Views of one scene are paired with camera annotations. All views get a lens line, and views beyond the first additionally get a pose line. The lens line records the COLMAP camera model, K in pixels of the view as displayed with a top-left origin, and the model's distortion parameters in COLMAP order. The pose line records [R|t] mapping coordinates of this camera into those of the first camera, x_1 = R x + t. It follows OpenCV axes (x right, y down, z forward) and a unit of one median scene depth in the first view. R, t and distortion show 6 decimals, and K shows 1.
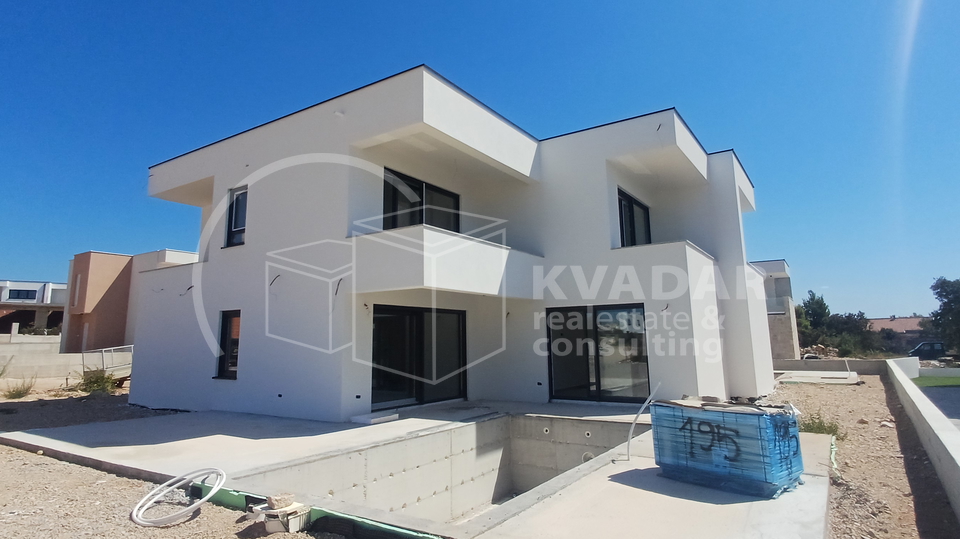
lens RADIAL K [[530.6, 0, 484.8], [0, 530.6, 266.4], [0, 0, 1]] dist [0.002646, 0.000367]
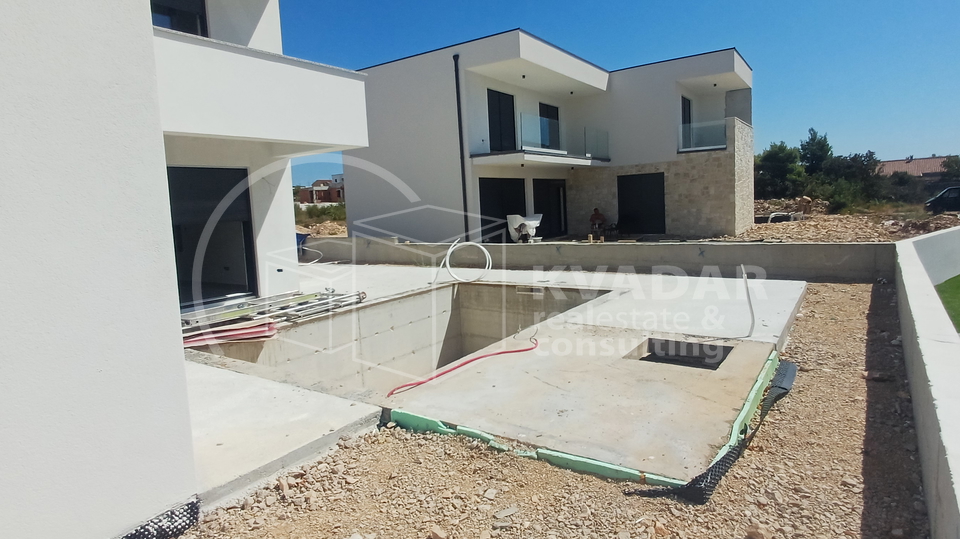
lens RADIAL K [[530.6, 0, 475.4], [0, 530.6, 264.1], [0, 0, 1]] dist [0.002646, 0.000367]
pose [[0.999022, -0.035211, -0.026748, 0.132023], [0.040825, 0.966876, 0.251961, 0.023664], [0.016990, -0.252807, 0.967368, 0.177993]]
